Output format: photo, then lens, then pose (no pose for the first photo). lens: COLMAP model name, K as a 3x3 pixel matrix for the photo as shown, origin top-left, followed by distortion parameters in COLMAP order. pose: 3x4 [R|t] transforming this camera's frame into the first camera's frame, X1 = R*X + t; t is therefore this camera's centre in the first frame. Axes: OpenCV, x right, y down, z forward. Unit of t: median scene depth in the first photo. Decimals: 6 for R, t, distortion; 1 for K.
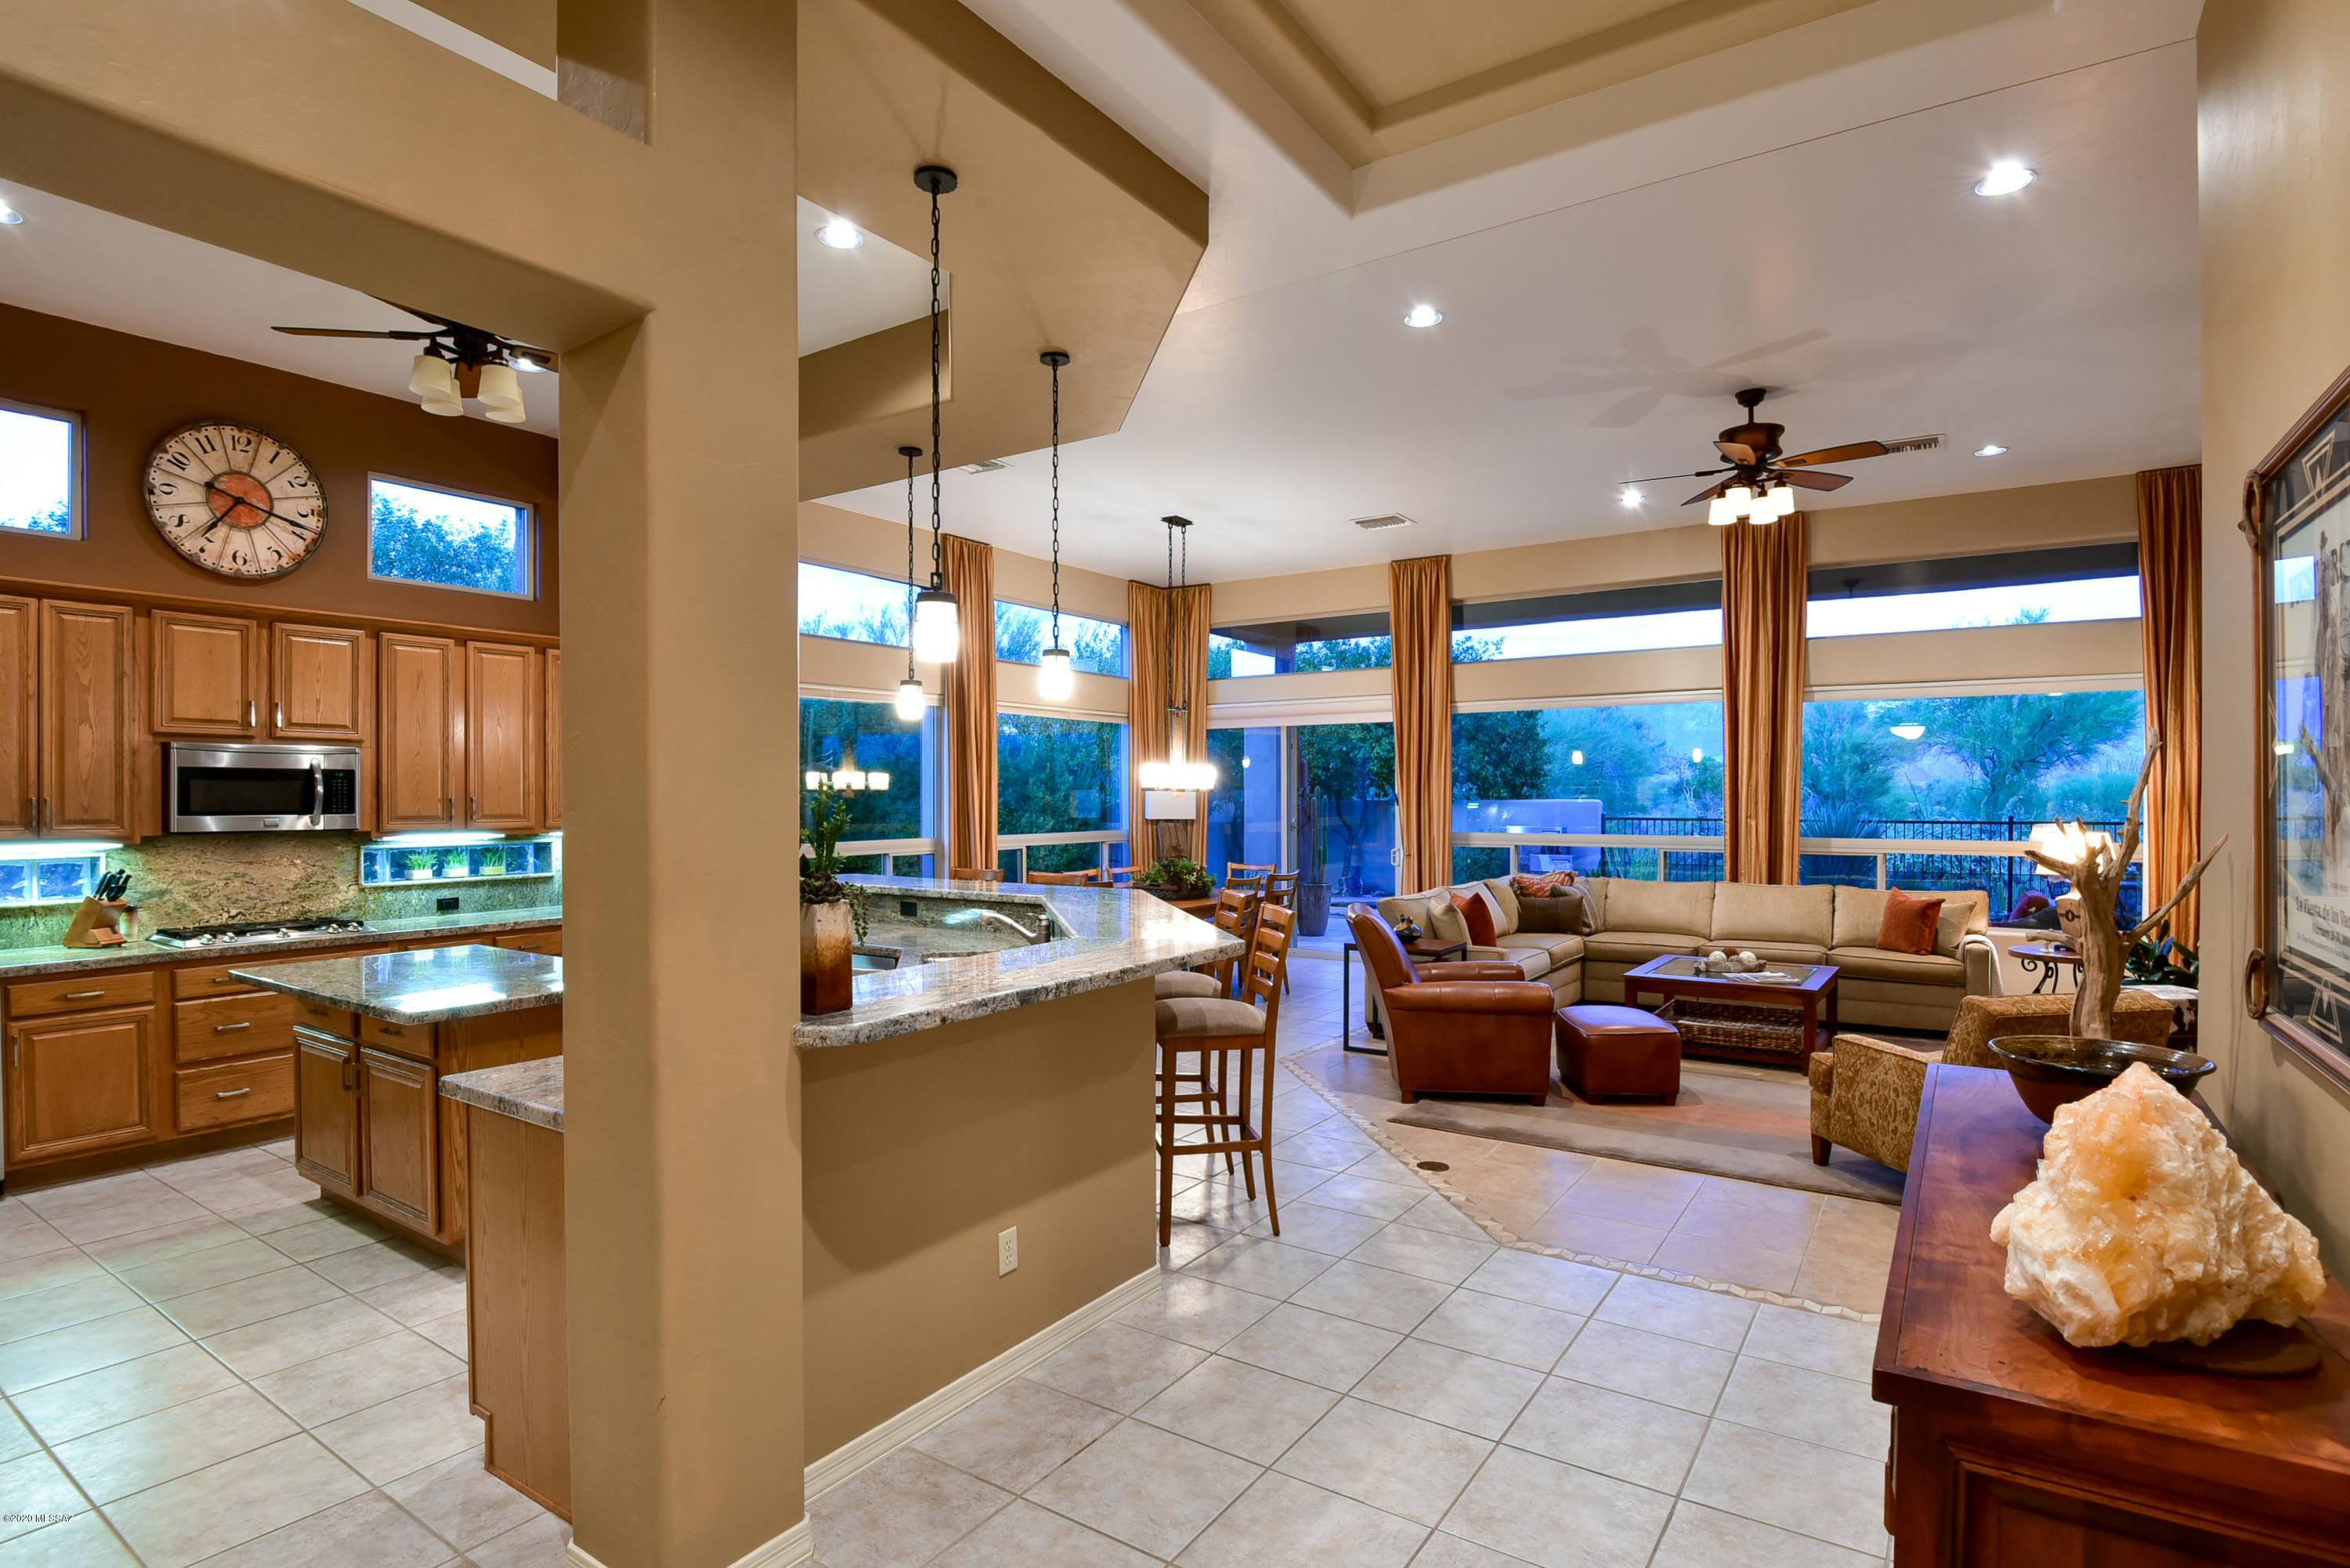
lens RADIAL K [[1168.8, 0, 1169.8], [0, 1168.8, 801.2], [0, 0, 1]] dist [-0.005014, -0.013741]
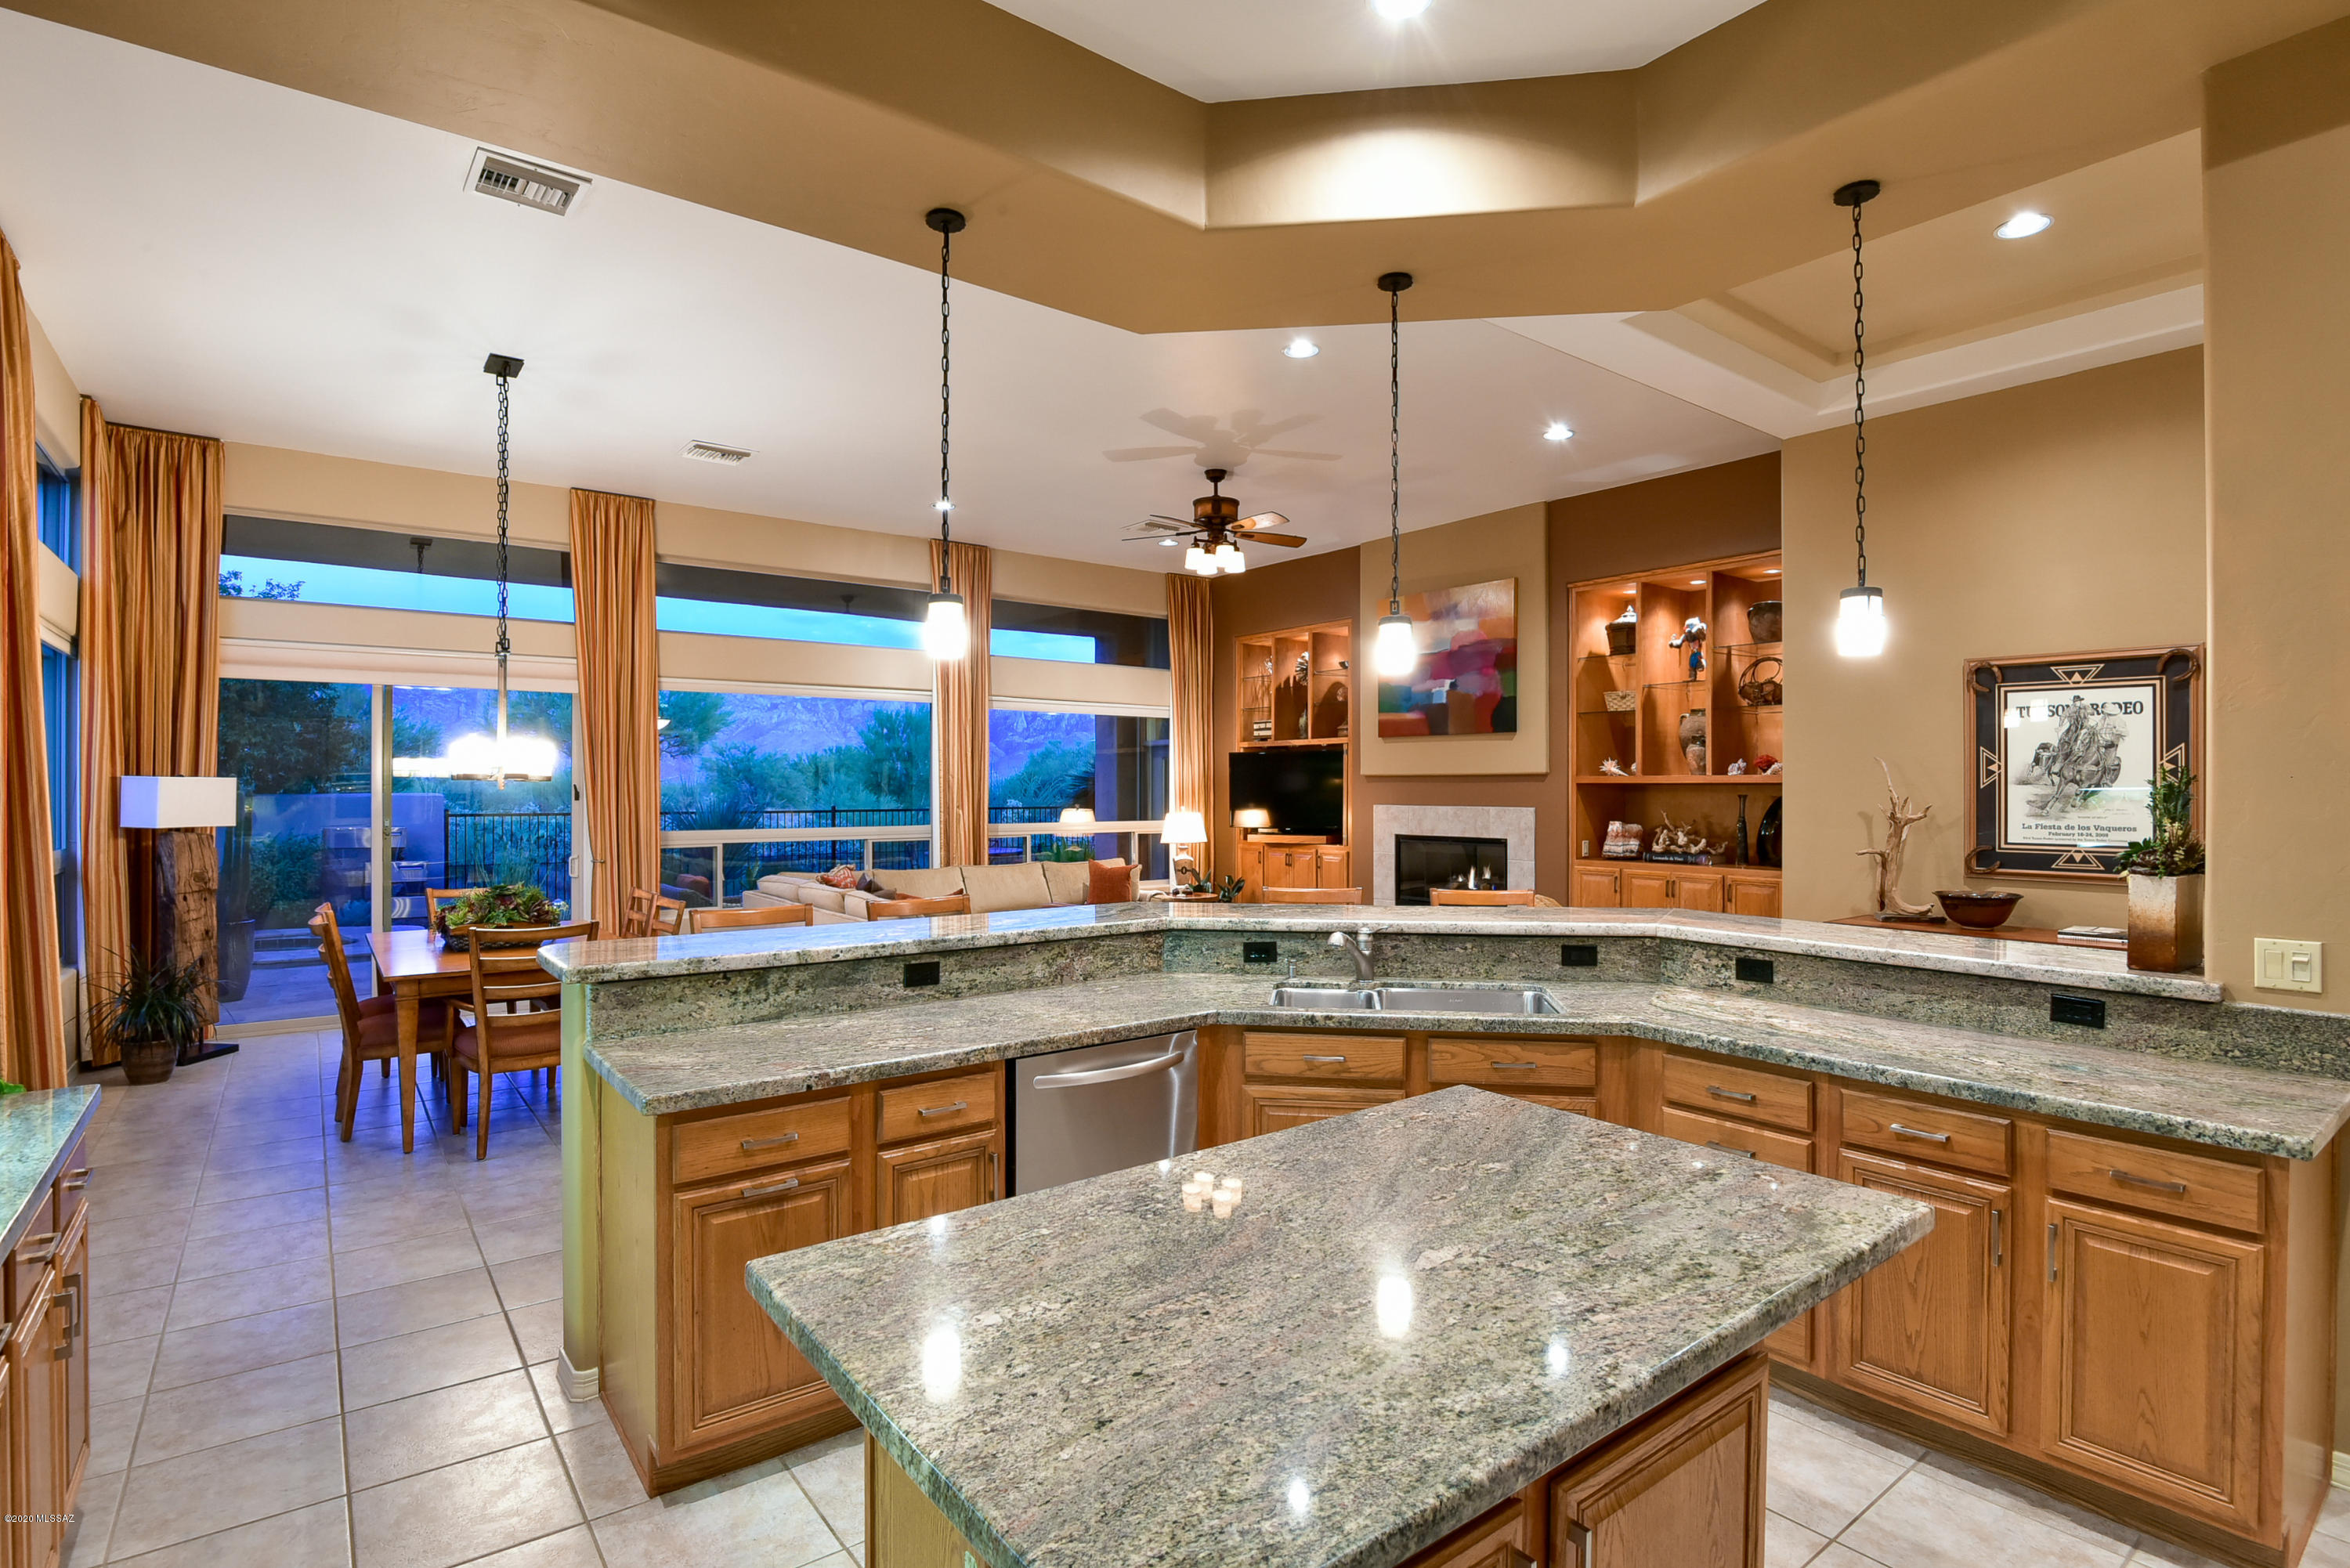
lens RADIAL K [[1145.4, 0, 1175.0], [0, 1145.4, 784.0], [0, 0, 1]] dist [-0.003864, -0.013194]
pose [[0.307937, 0.004959, 0.951394, -0.701305], [0.004649, 0.999967, -0.006717, -0.000797], [-0.951395, 0.006491, 0.307903, 0.657744]]
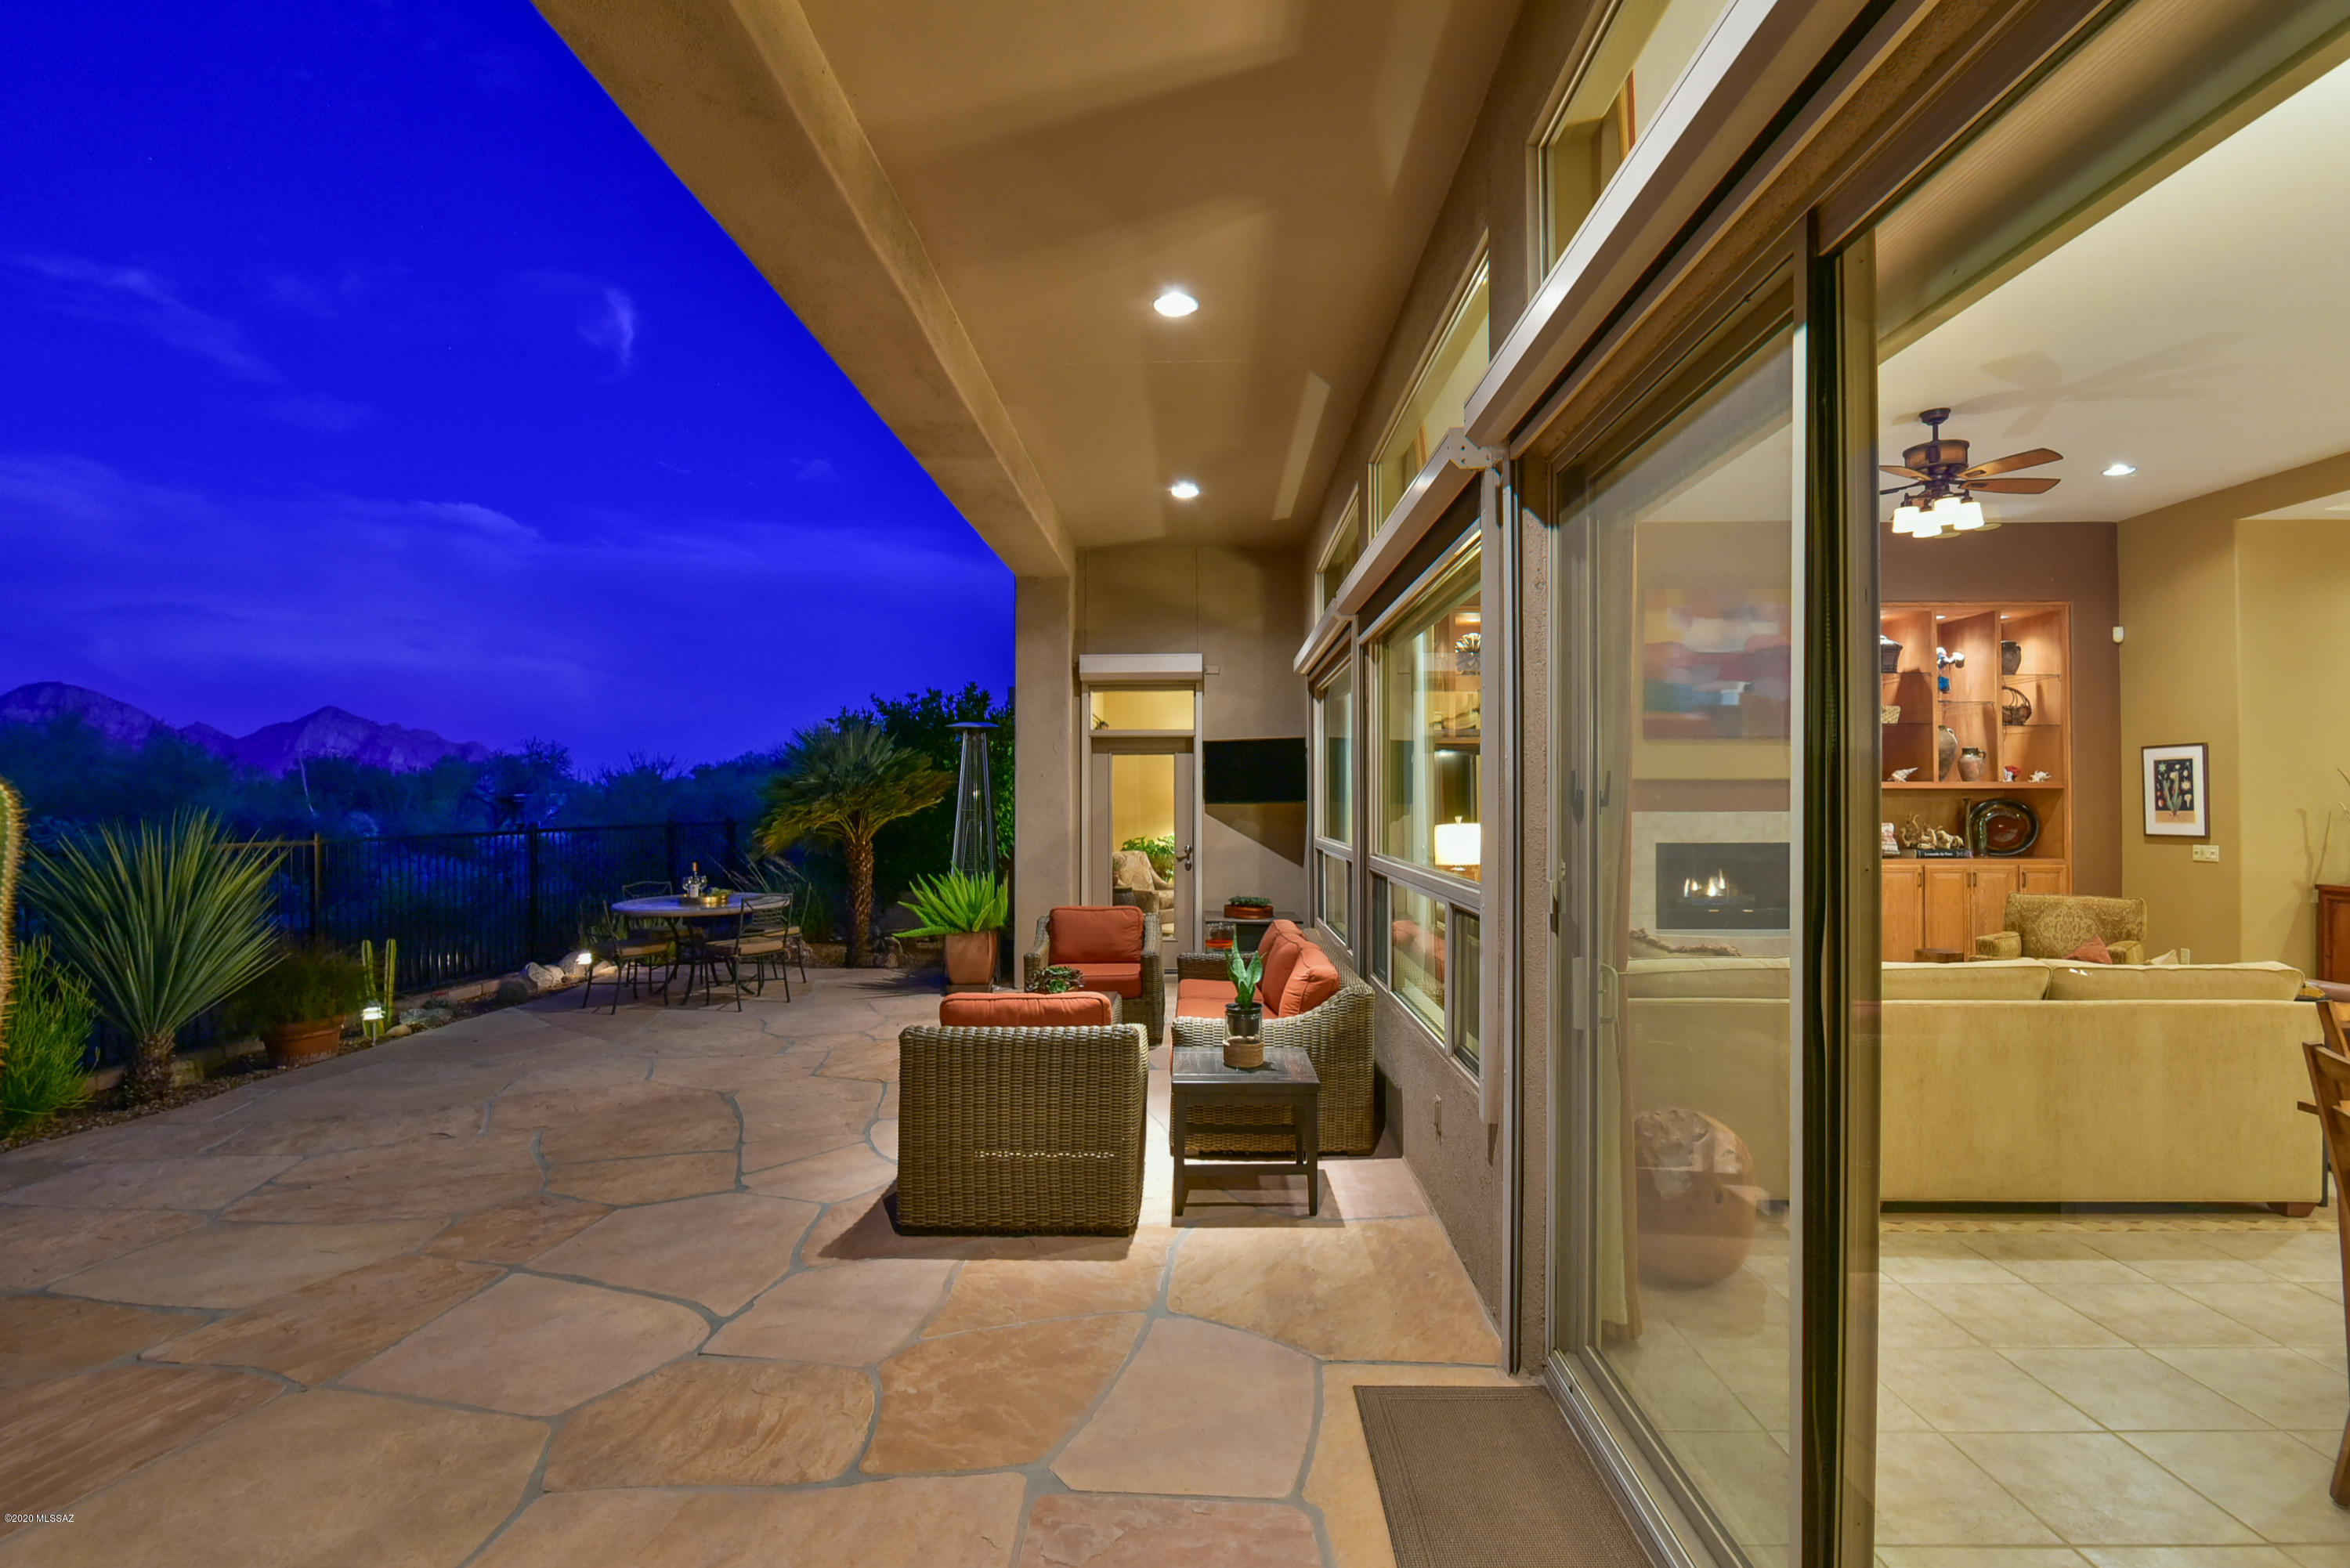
lens RADIAL K [[1092.5, 0, 1175.0], [0, 1092.5, 784.0], [0, 0, 1]] dist [-0.006136, -0.010778]
pose [[-0.539629, 0.015622, 0.841758, 0.042449], [0.007499, 0.999877, -0.013749, -0.001779], [-0.841870, -0.001107, -0.539679, 2.111674]]
